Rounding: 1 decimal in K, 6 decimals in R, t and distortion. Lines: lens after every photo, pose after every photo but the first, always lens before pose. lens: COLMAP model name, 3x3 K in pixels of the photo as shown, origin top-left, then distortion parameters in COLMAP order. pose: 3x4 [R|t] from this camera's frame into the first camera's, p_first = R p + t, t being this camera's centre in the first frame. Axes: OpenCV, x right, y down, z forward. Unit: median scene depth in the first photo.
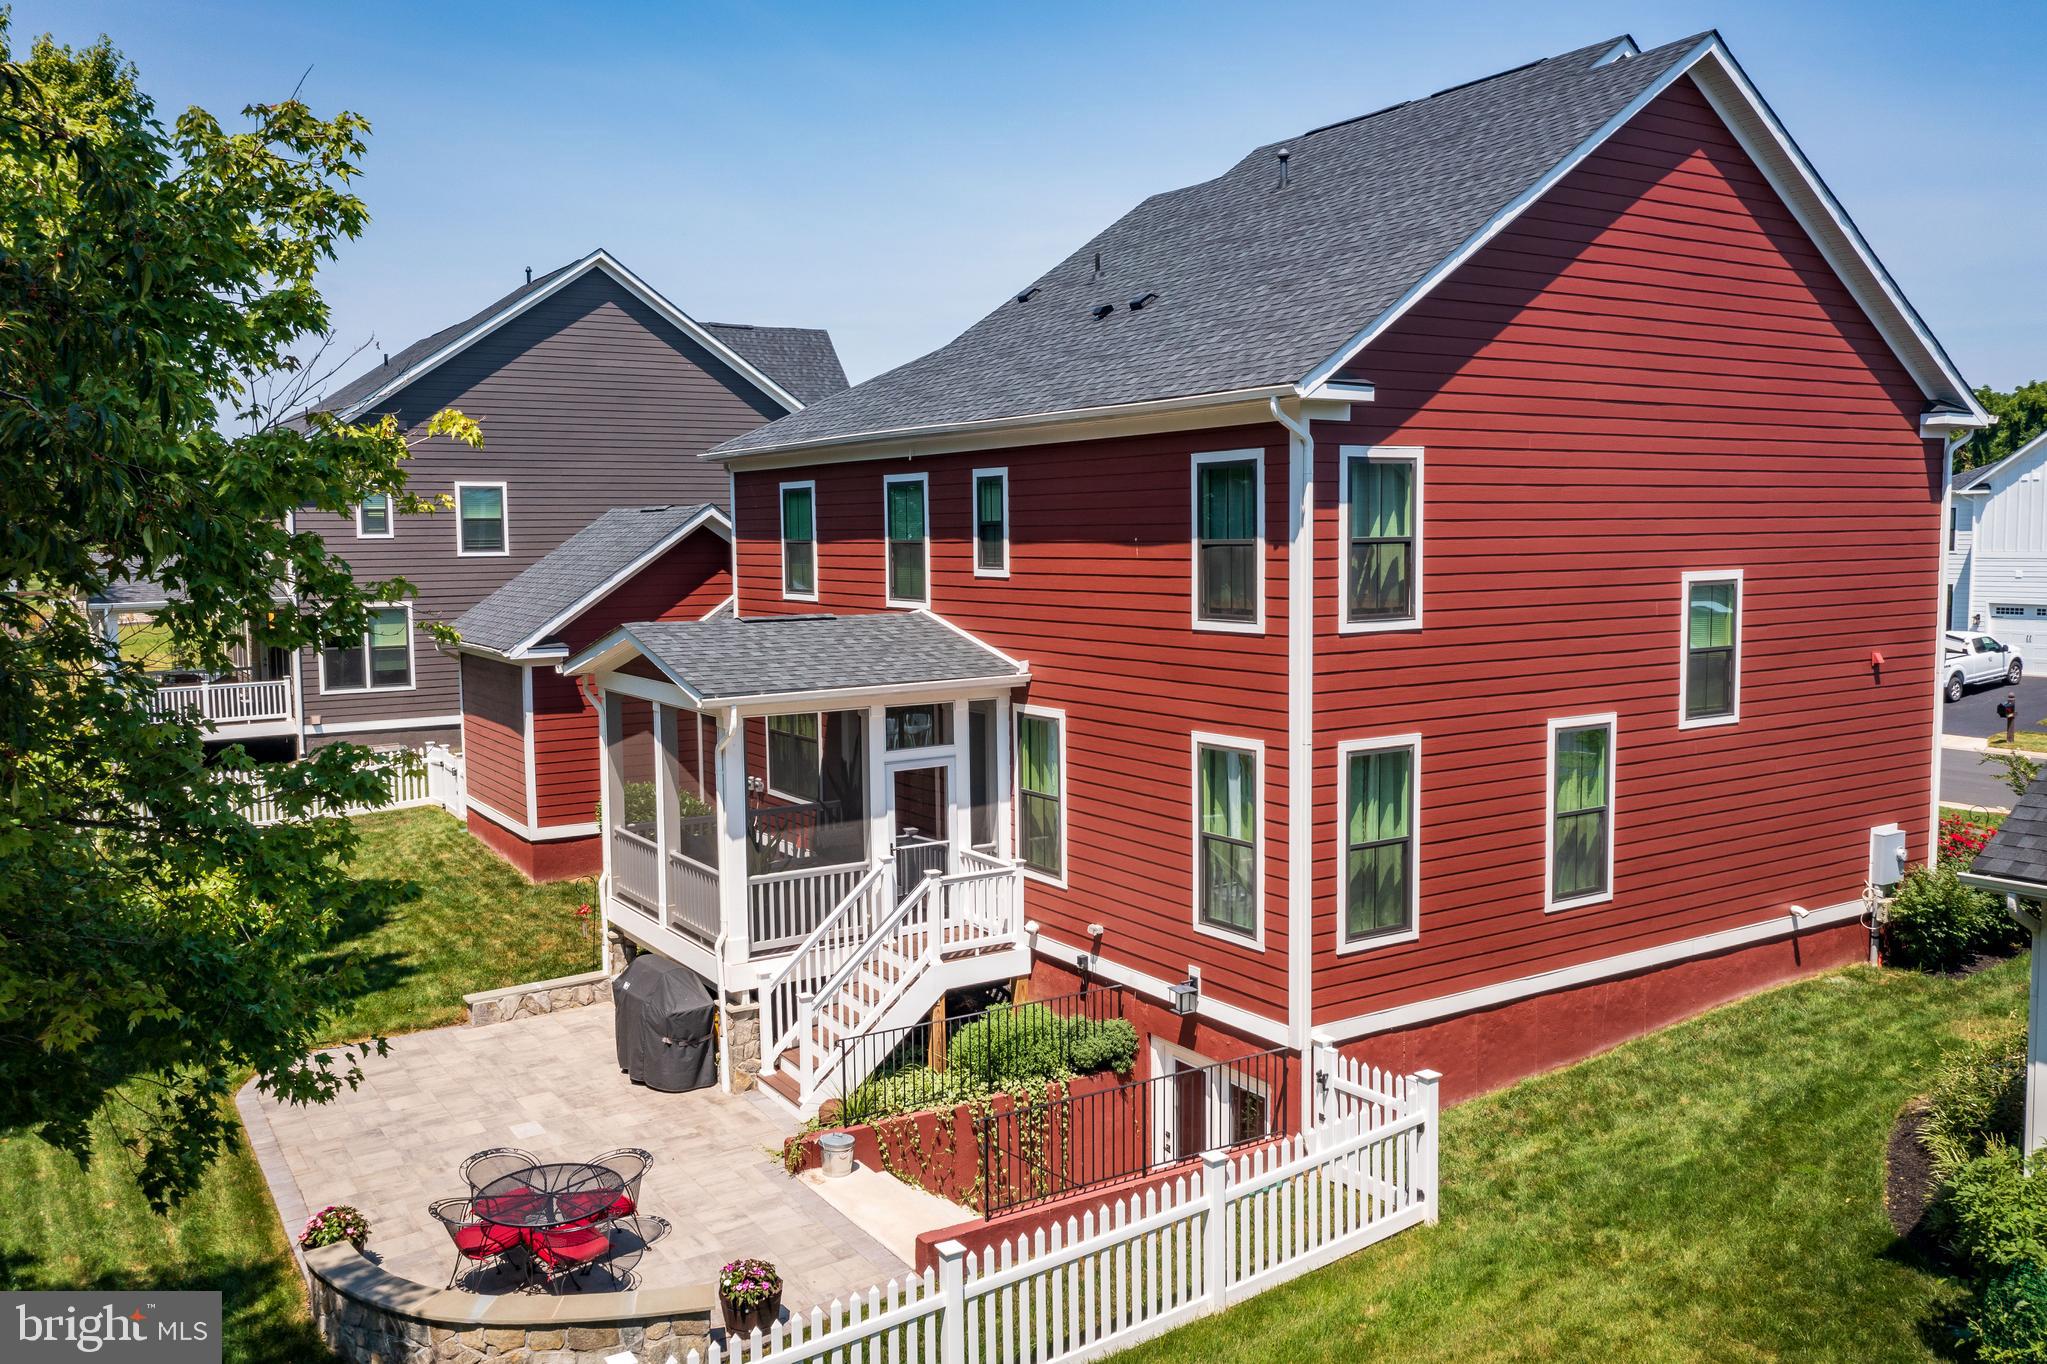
lens RADIAL K [[1629.6, 0, 1033.0], [0, 1629.6, 675.4], [0, 0, 1]] dist [-0.002656, 0.010596]
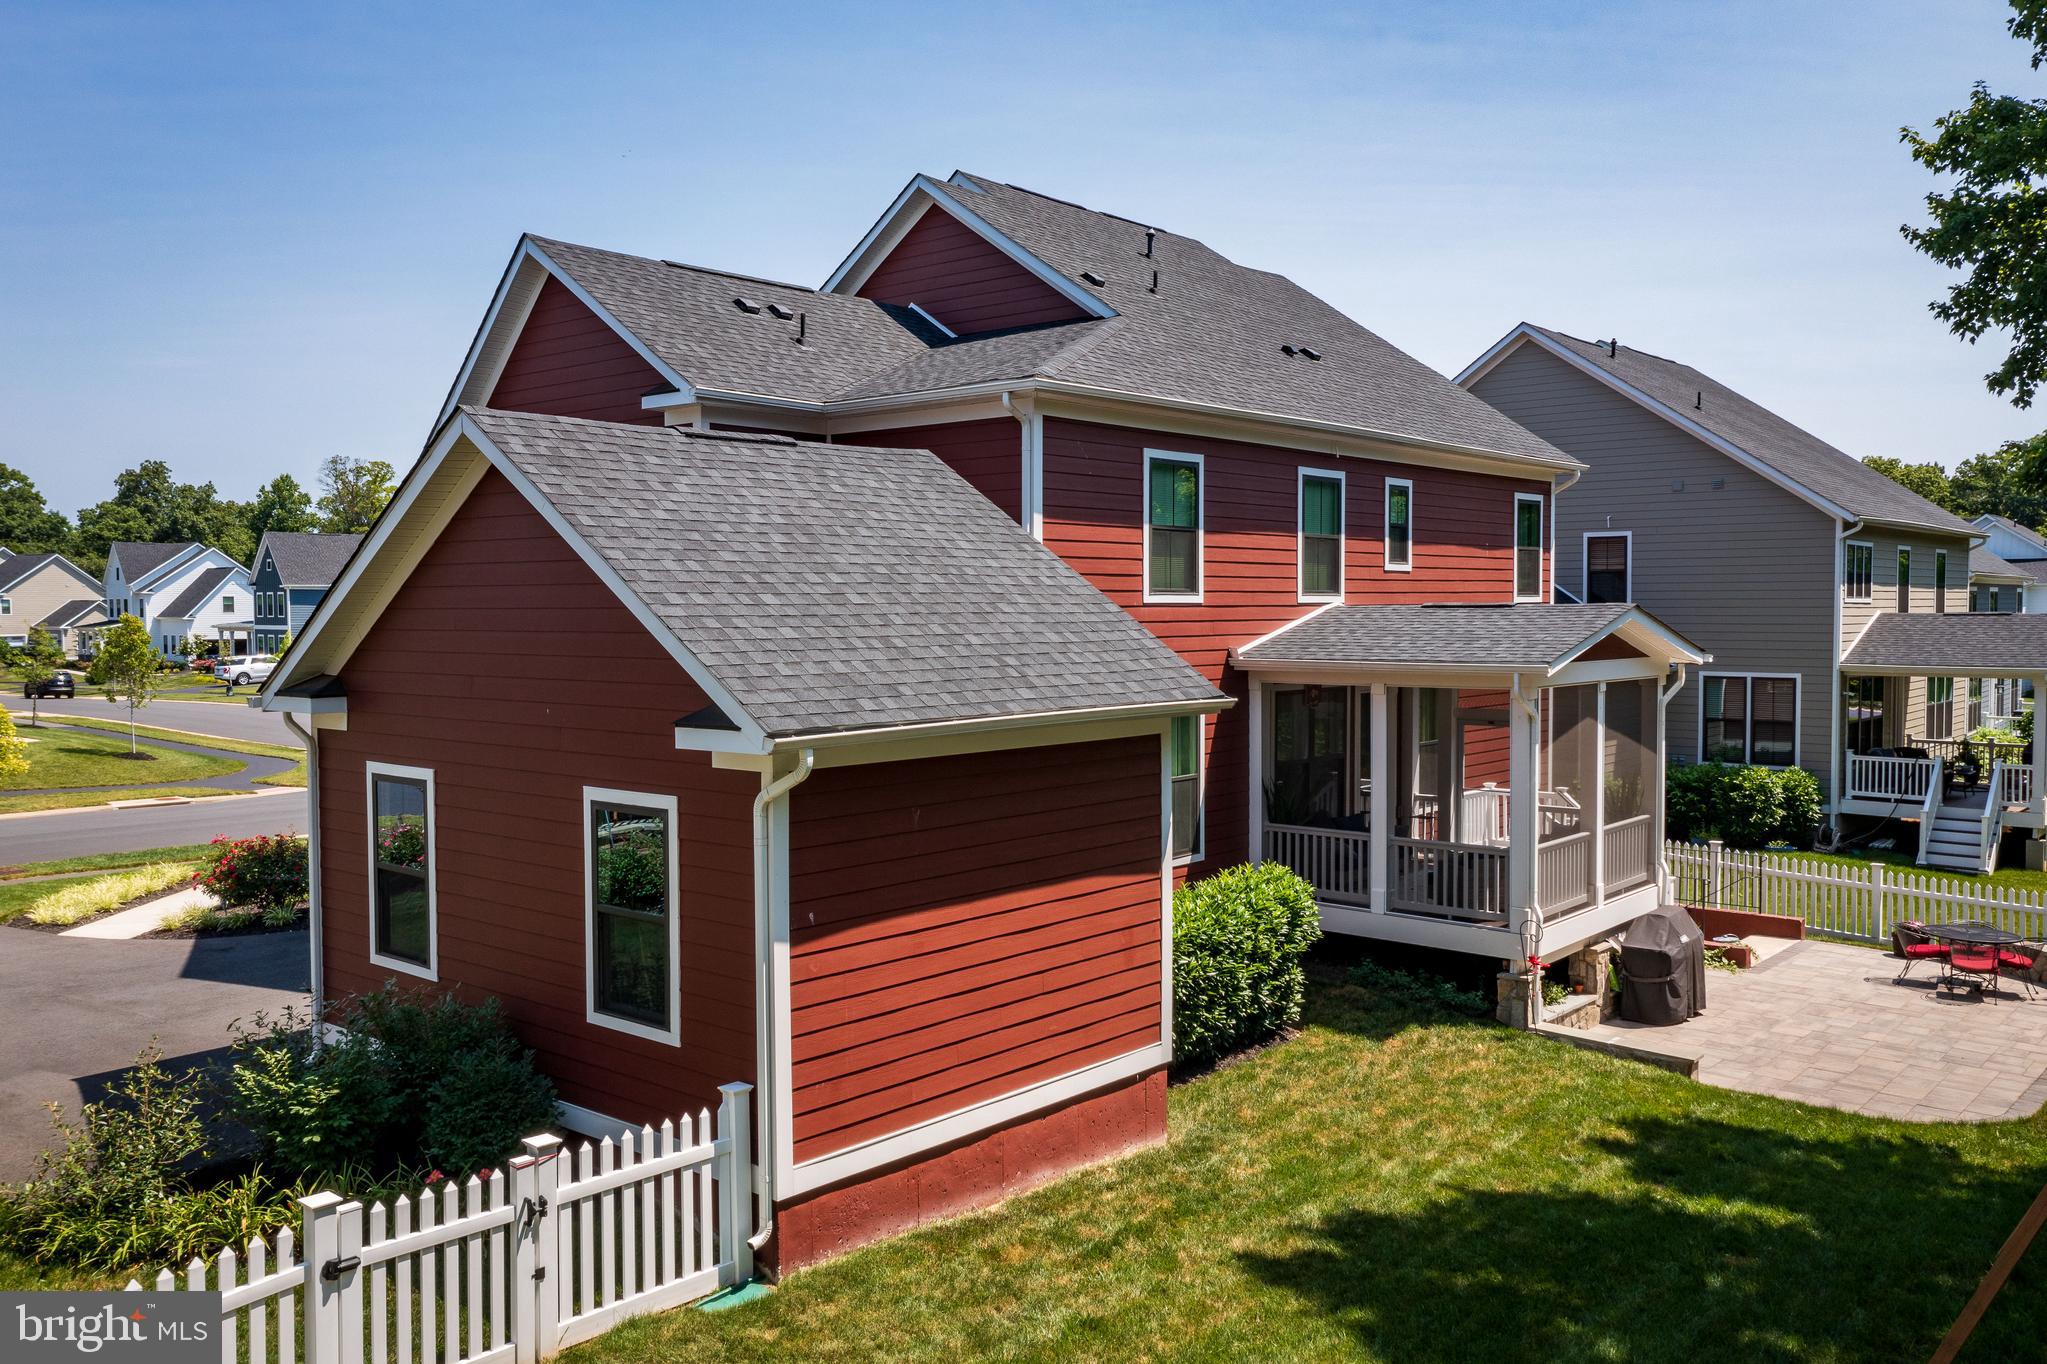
lens RADIAL K [[1629.6, 0, 1033.0], [0, 1629.6, 675.4], [0, 0, 1]] dist [-0.002656, 0.010596]
pose [[-0.286470, -0.030099, 0.957616, -1.078346], [0.091594, 0.994068, 0.058645, -0.078940], [-0.953701, 0.104512, -0.282014, 1.593406]]
